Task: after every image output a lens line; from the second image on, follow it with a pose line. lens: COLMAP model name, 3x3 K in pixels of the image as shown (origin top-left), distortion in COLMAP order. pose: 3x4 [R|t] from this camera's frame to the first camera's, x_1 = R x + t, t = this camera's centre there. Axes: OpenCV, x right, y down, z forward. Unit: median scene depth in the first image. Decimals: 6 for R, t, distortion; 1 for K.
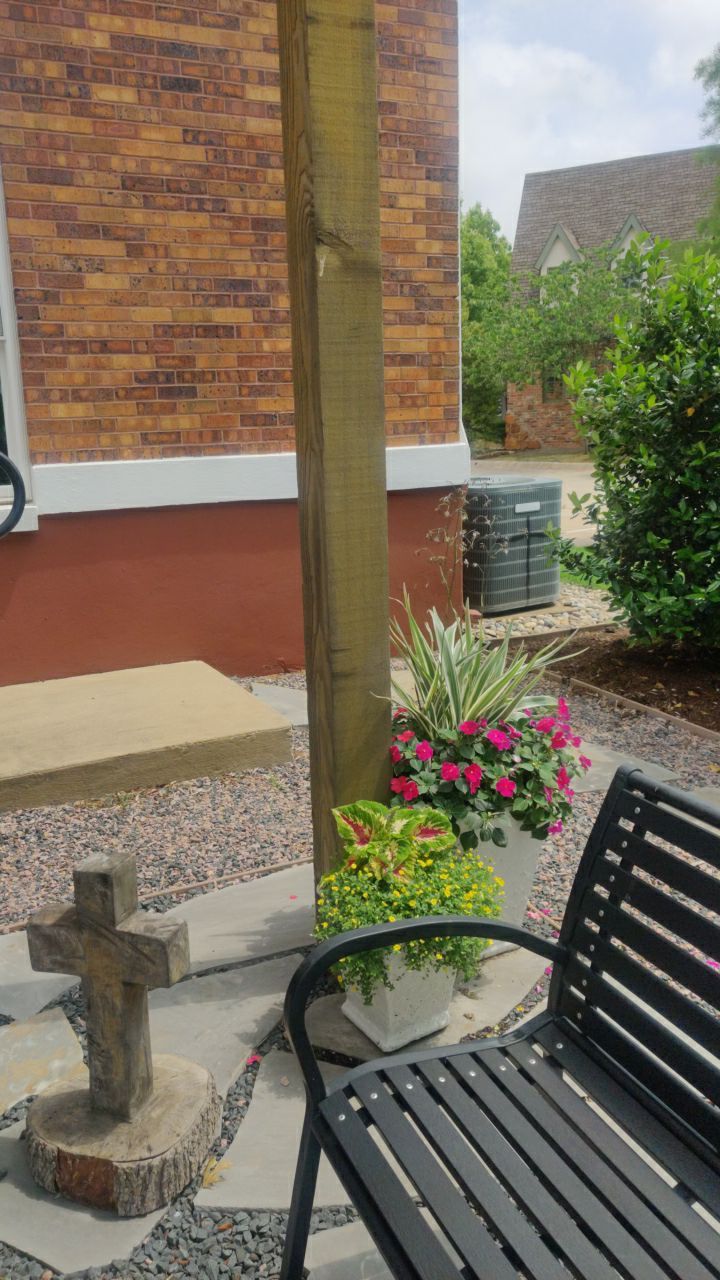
lens RADIAL K [[956.0, 0, 355.5], [0, 956.0, 671.9], [0, 0, 1]] dist [0.022456, 0.006620]
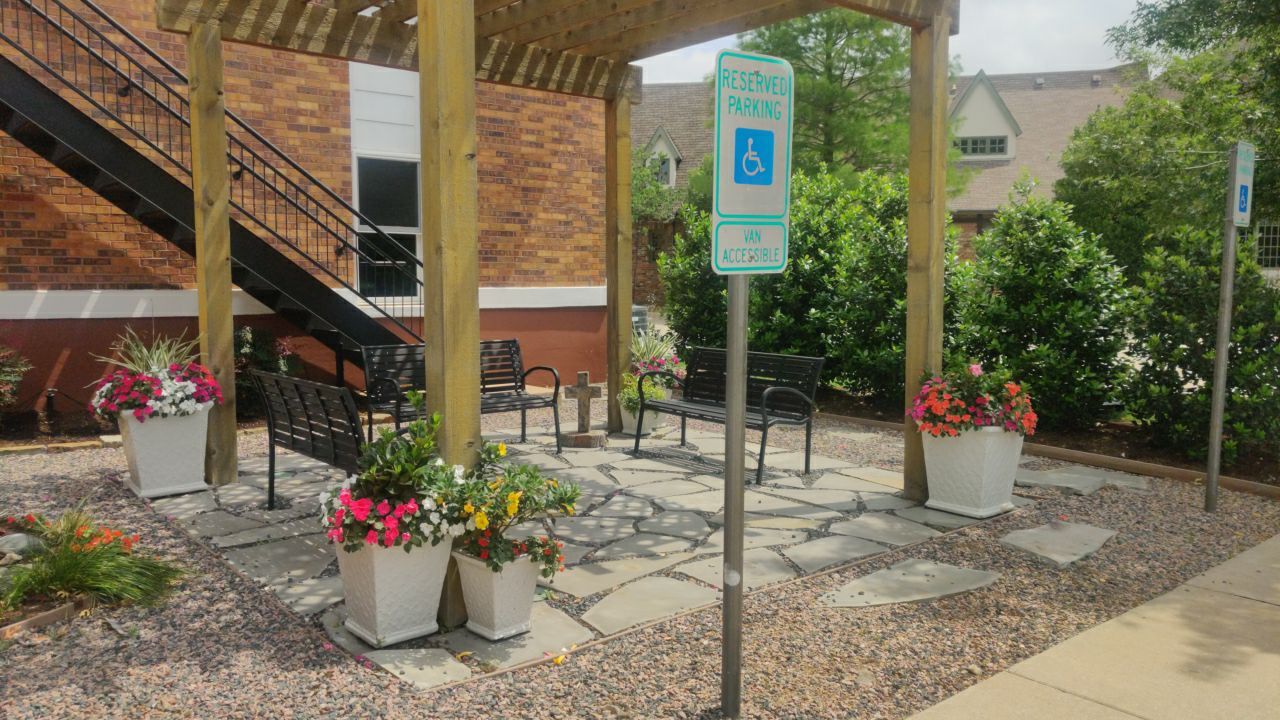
lens RADIAL K [[956.0, 0, 640.7], [0, 956.0, 360.5], [0, 0, 1]] dist [0.022456, 0.006620]
pose [[0.967222, 0.017883, 0.253302, -0.403639], [0.024737, 0.986137, -0.164078, 0.315008], [-0.252724, 0.164966, 0.953371, -1.172361]]
